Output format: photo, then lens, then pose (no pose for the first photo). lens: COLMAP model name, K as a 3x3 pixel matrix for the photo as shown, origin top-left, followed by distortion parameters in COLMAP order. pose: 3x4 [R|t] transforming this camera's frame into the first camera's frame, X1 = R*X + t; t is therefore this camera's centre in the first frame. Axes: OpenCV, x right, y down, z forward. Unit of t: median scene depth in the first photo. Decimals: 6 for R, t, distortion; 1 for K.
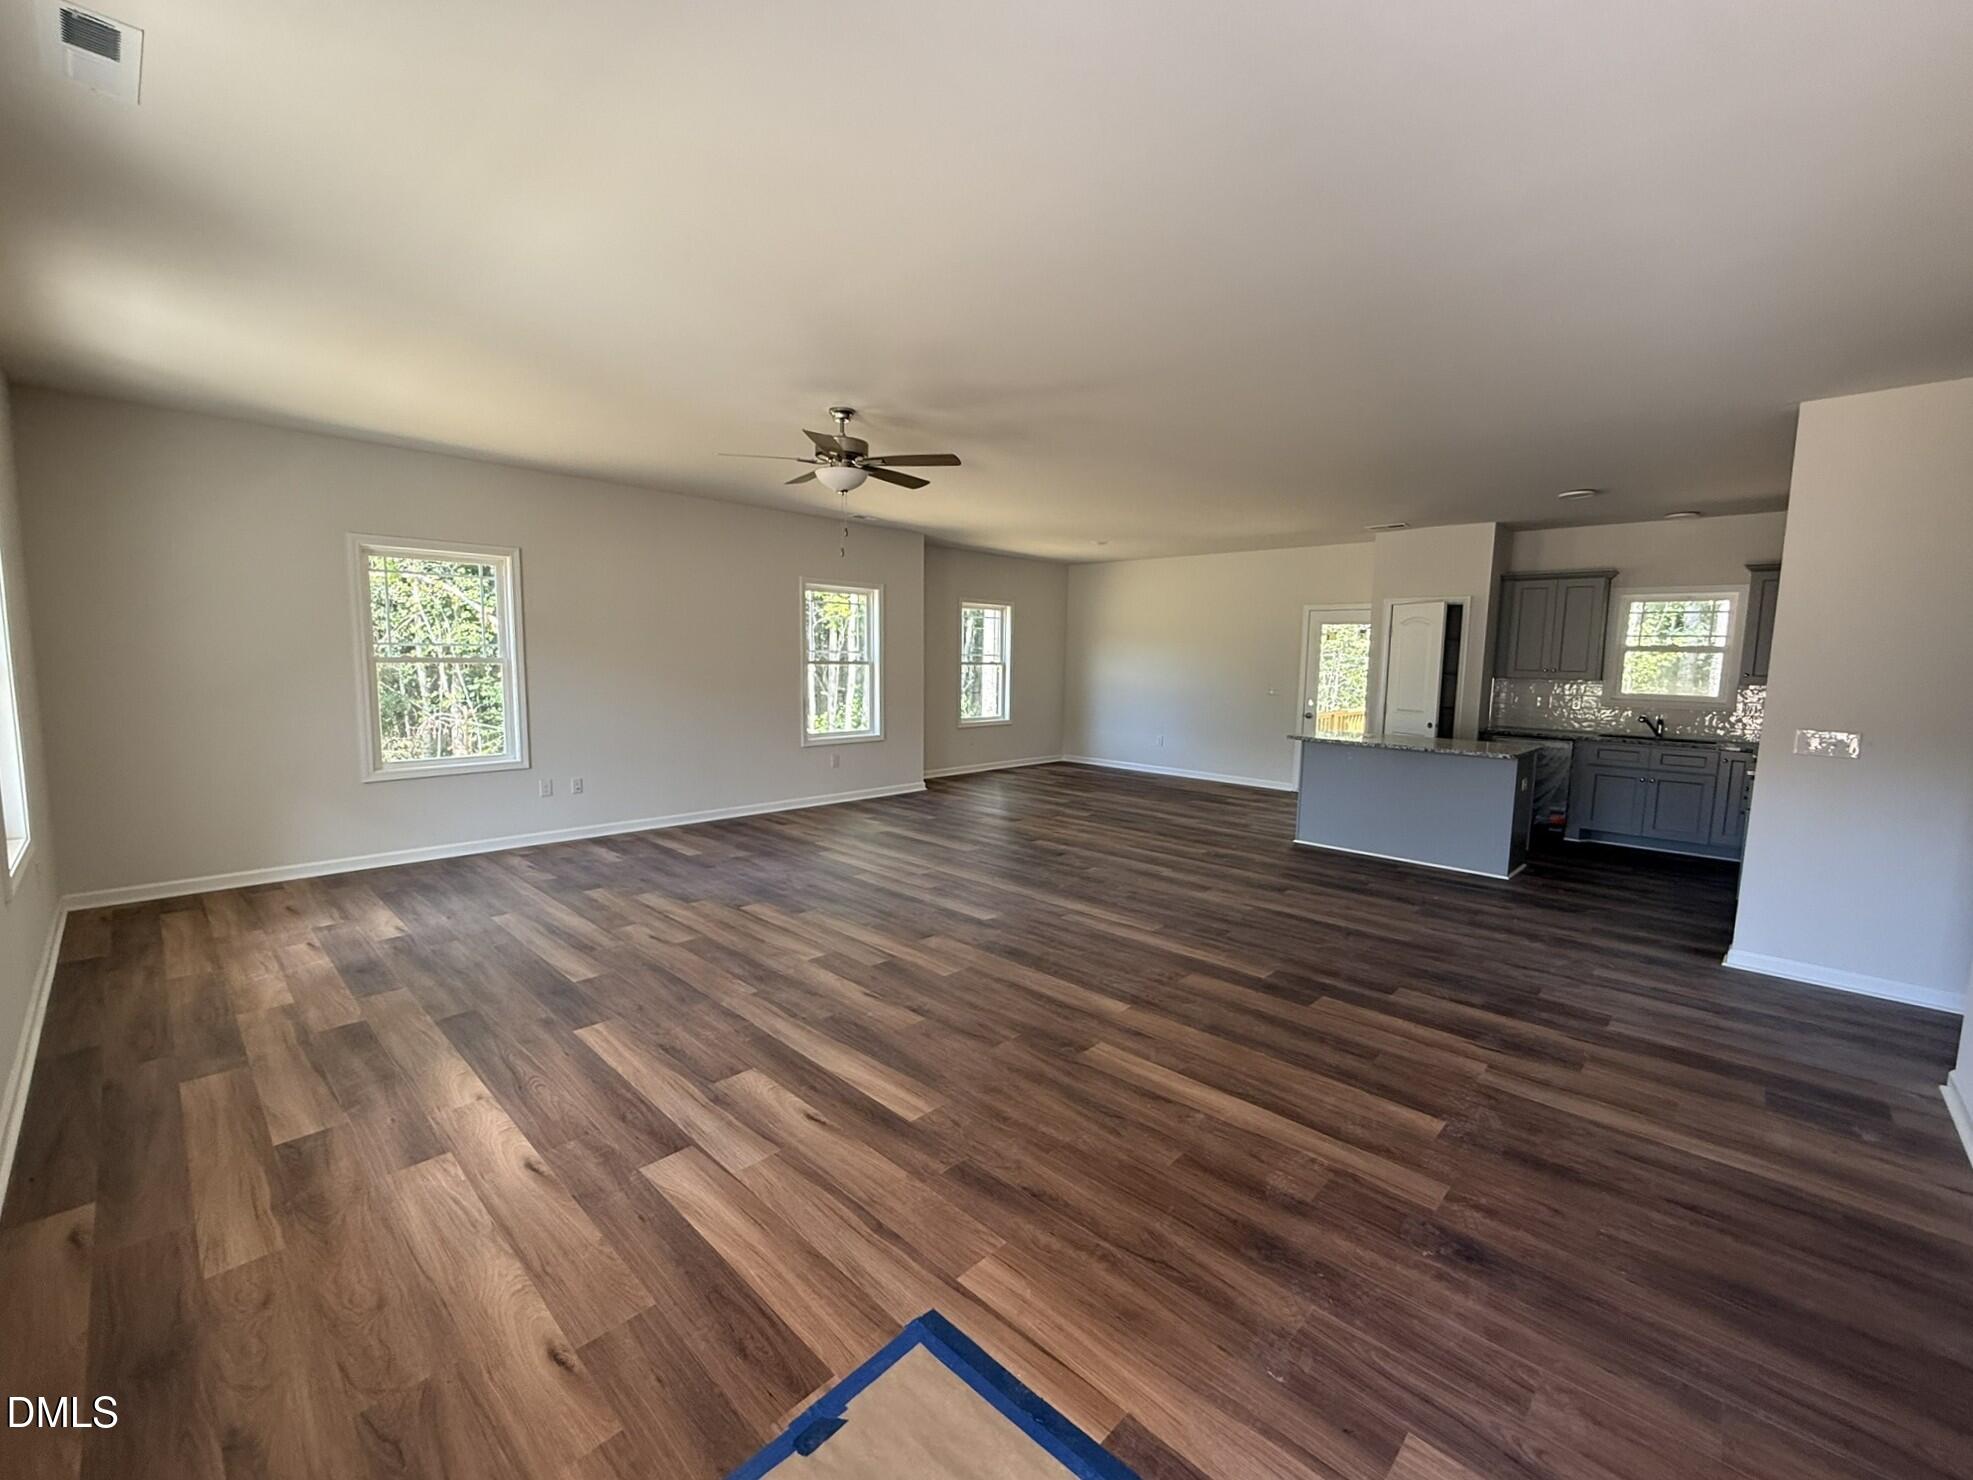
lens RADIAL K [[818.3, 0, 980.9], [0, 818.3, 740.5], [0, 0, 1]] dist [-0.000959, -0.000043]
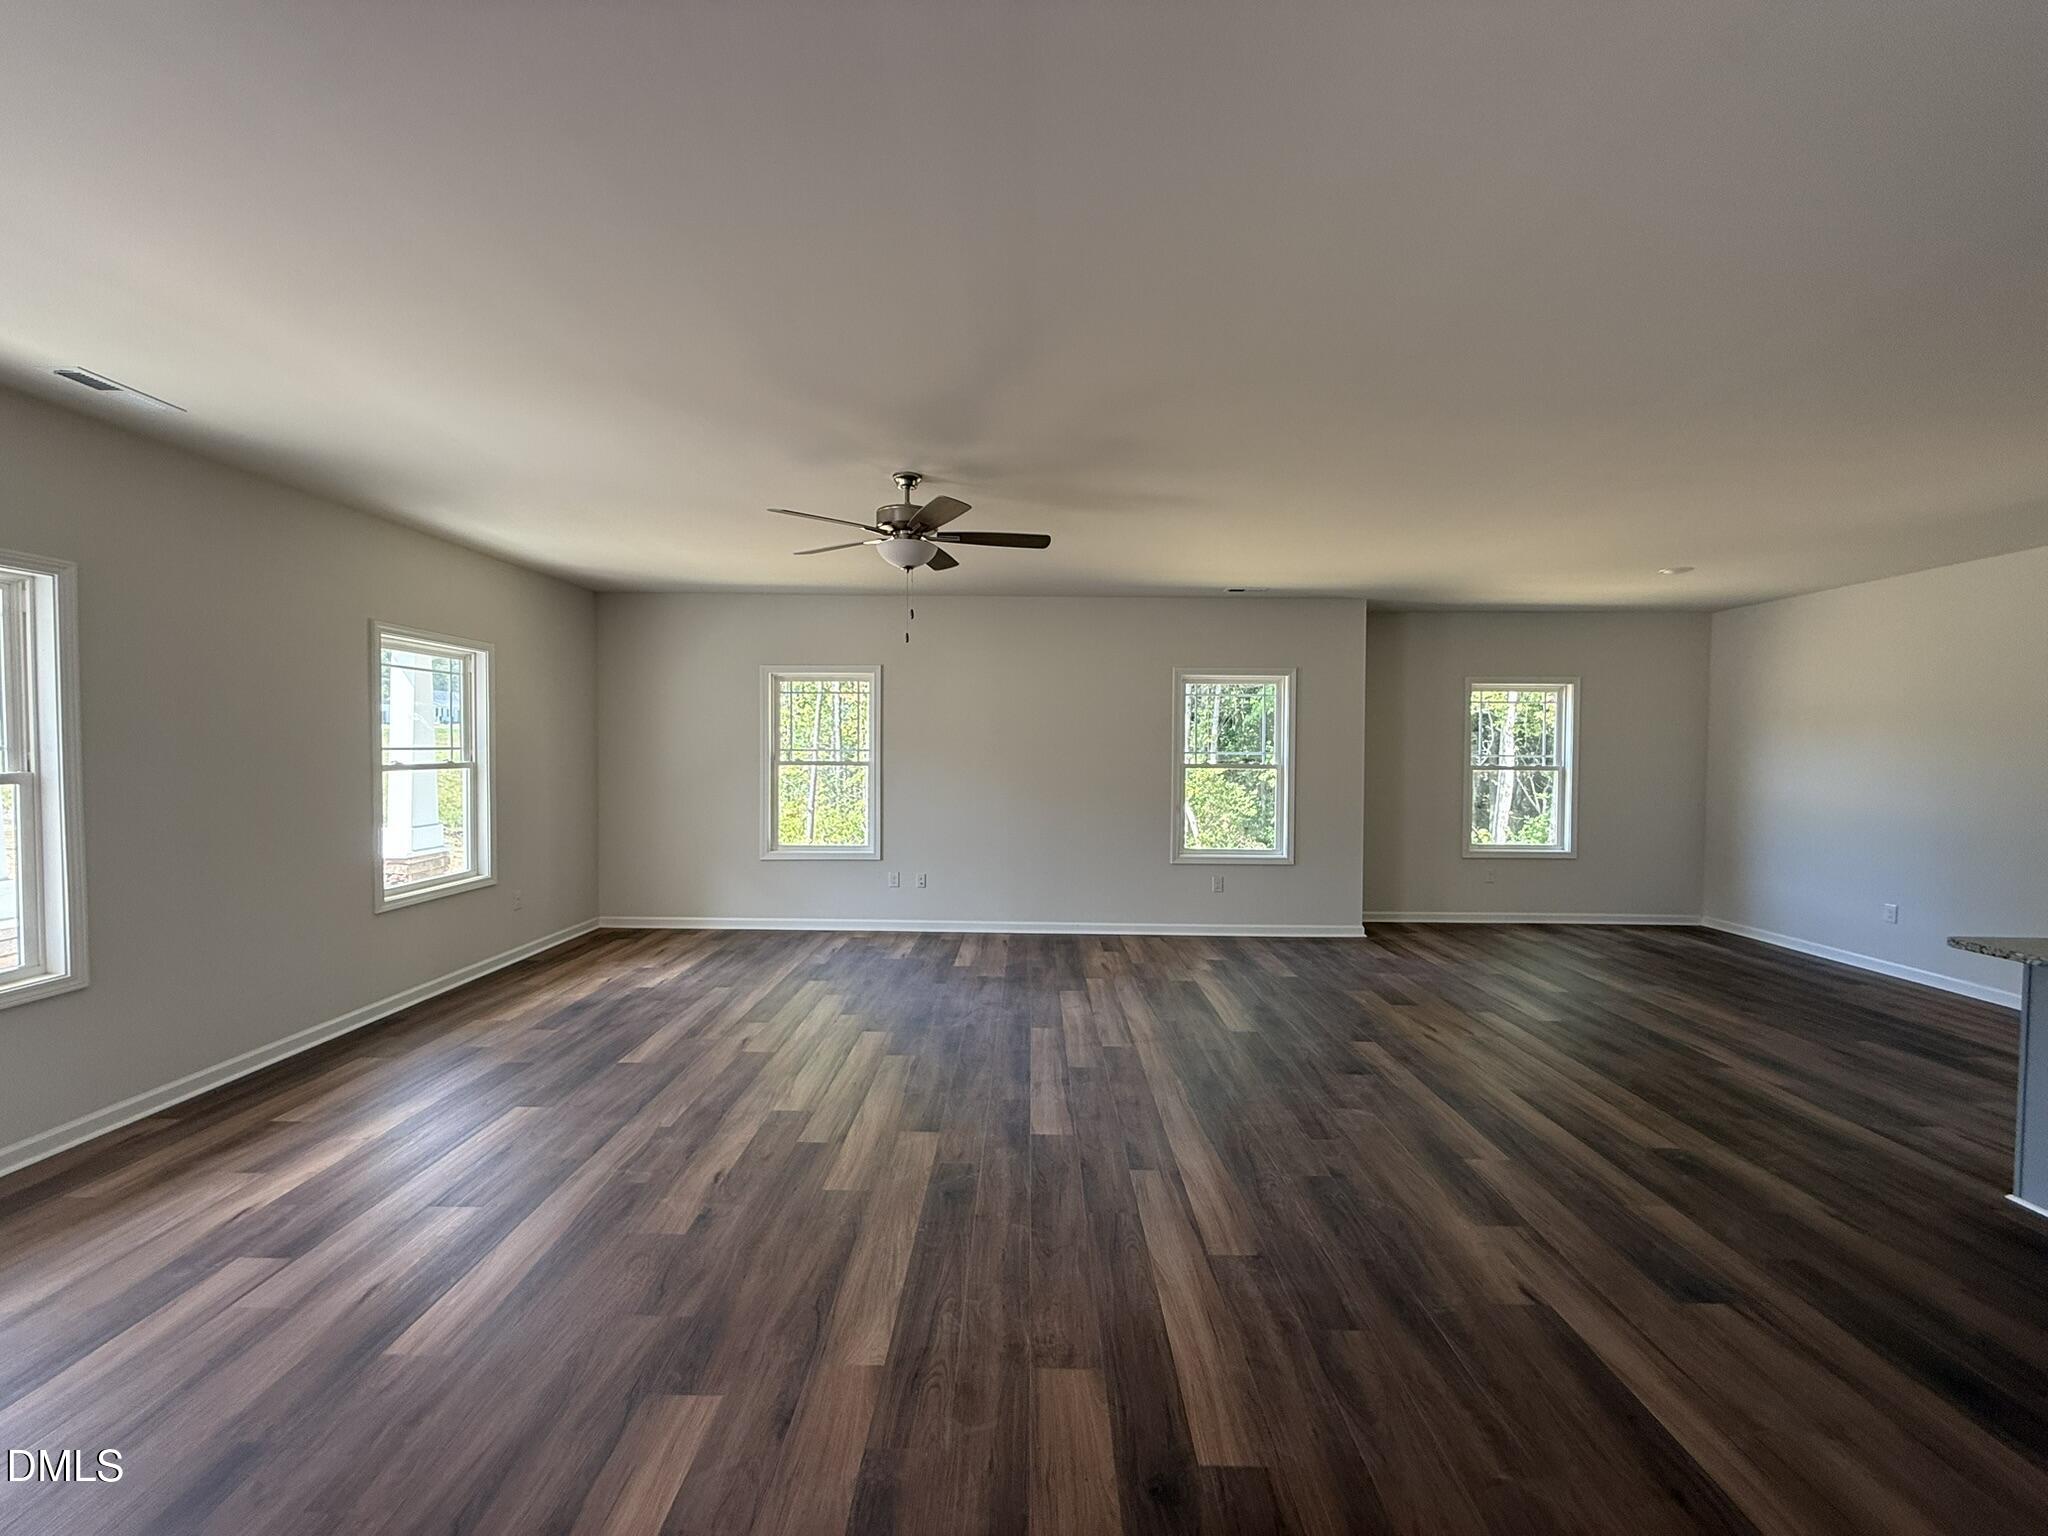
lens RADIAL K [[816.2, 0, 1017.2], [0, 816.2, 767.4], [0, 0, 1]] dist [-0.001263, -0.000424]
pose [[0.679700, 0.003533, -0.733482, 0.504947], [-0.071598, 0.995533, -0.061552, -0.048075], [0.729987, 0.094353, 0.676917, 0.489387]]
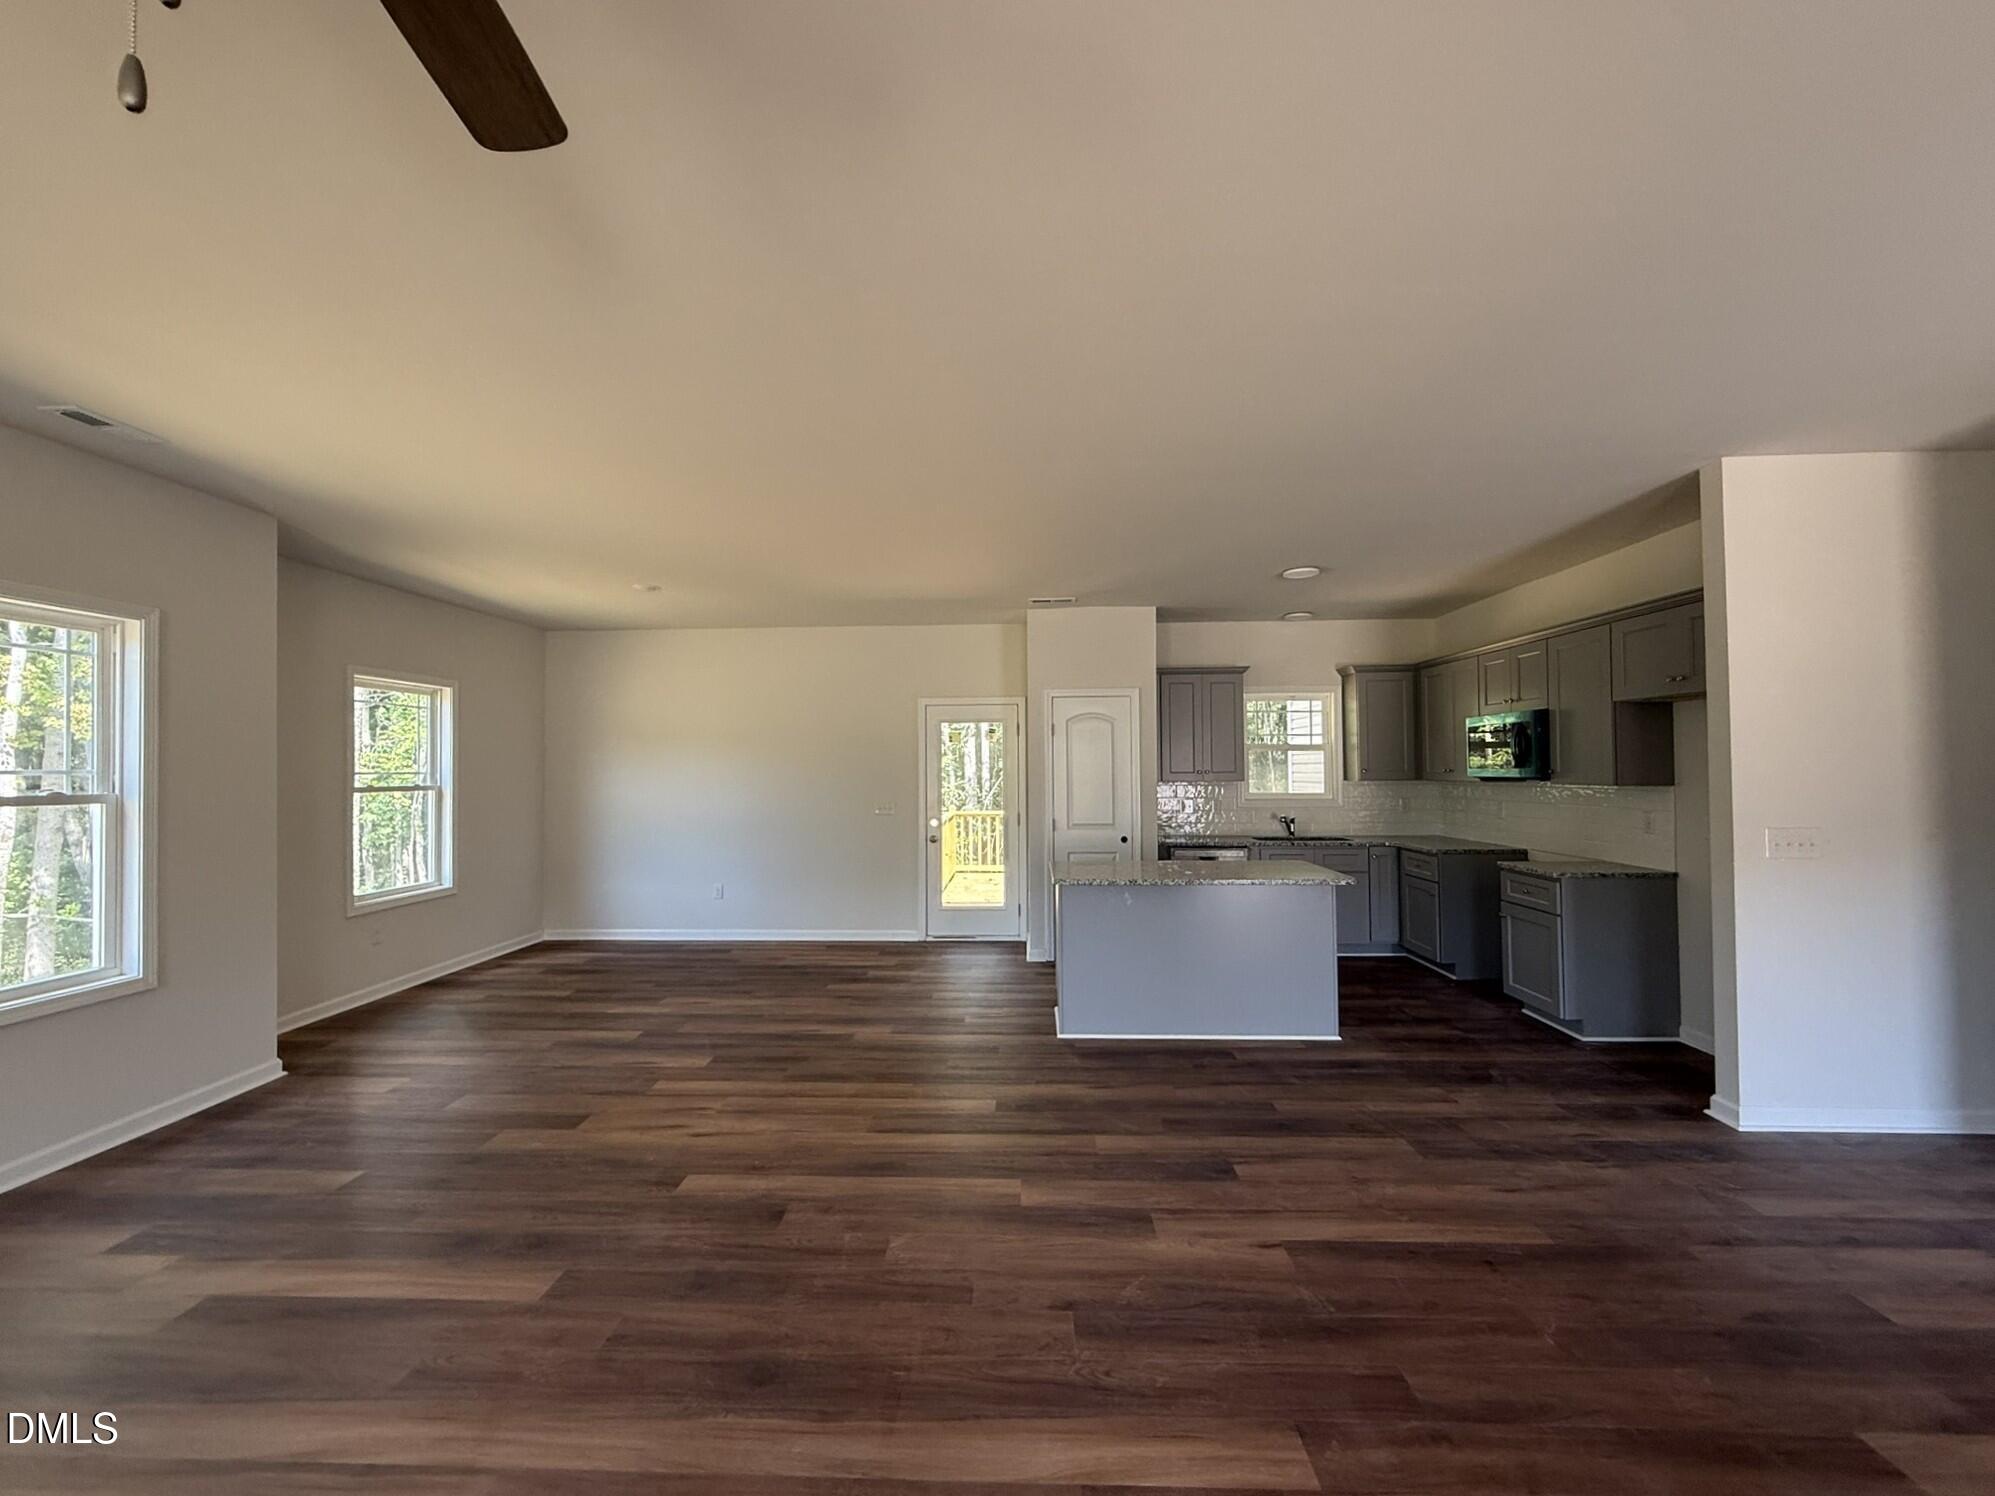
lens RADIAL K [[816.4, 0, 990.7], [0, 816.4, 749.8], [0, 0, 1]] dist [0.000272, 0.000086]
pose [[0.746789, -0.007746, 0.665015, -0.144460], [0.091341, 0.991651, -0.091022, -0.077923], [-0.658758, 0.128717, 0.741262, 0.757332]]
